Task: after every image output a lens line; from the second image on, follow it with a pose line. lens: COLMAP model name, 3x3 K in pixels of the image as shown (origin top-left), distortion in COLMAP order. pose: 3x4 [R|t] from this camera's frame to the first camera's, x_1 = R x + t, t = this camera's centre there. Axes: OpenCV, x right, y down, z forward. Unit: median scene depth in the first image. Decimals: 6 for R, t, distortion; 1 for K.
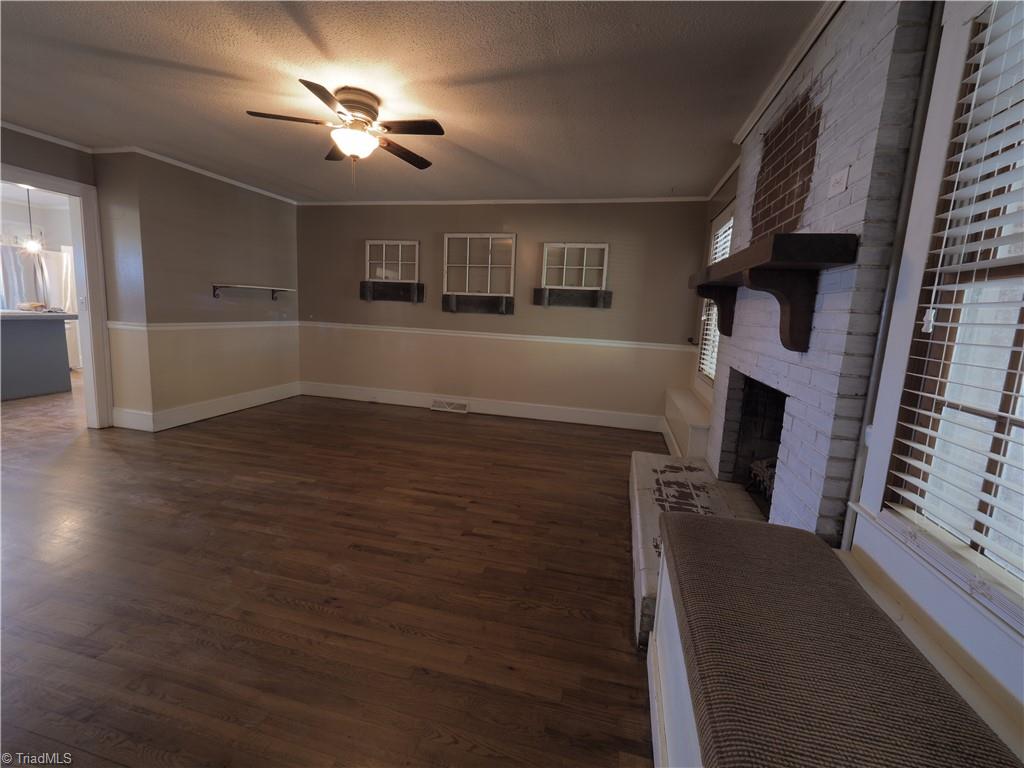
lens RADIAL K [[431.8, 0, 514.3], [0, 431.8, 370.5], [0, 0, 1]] dist [-0.004770, -0.000098]
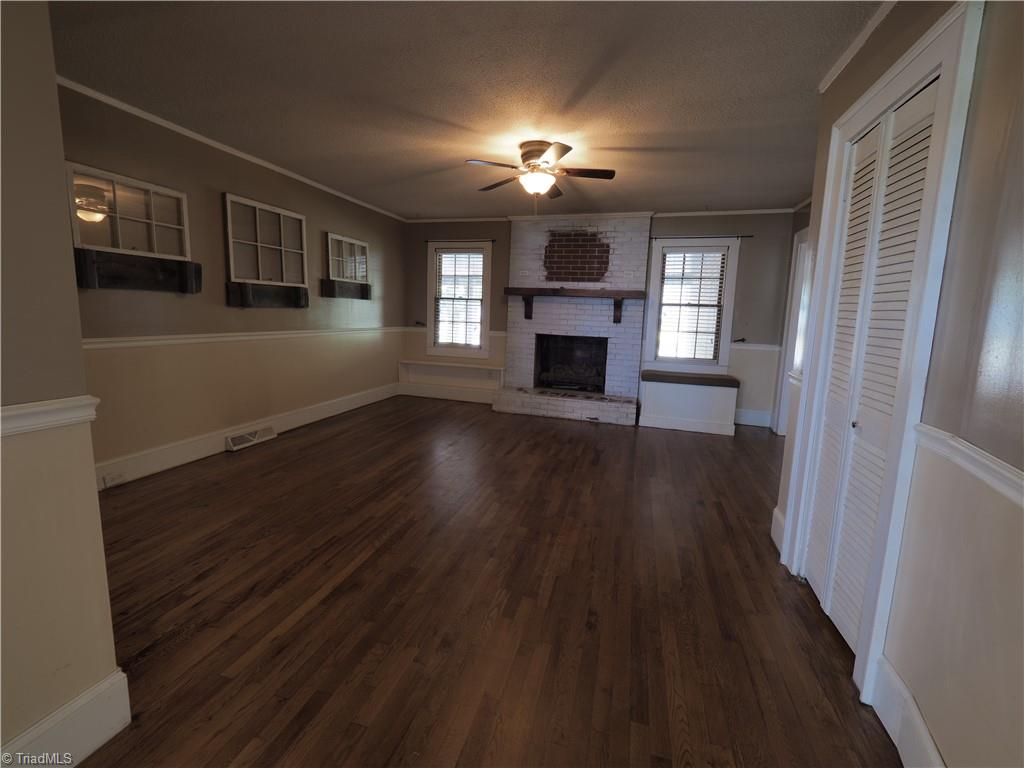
lens RADIAL K [[431.8, 0, 514.3], [0, 431.8, 370.5], [0, 0, 1]] dist [-0.004770, -0.000098]
pose [[0.044740, -0.180795, 0.982503, -0.893238], [0.103502, 0.979034, 0.175443, -0.117261], [-0.993622, 0.093842, 0.062515, 0.546342]]
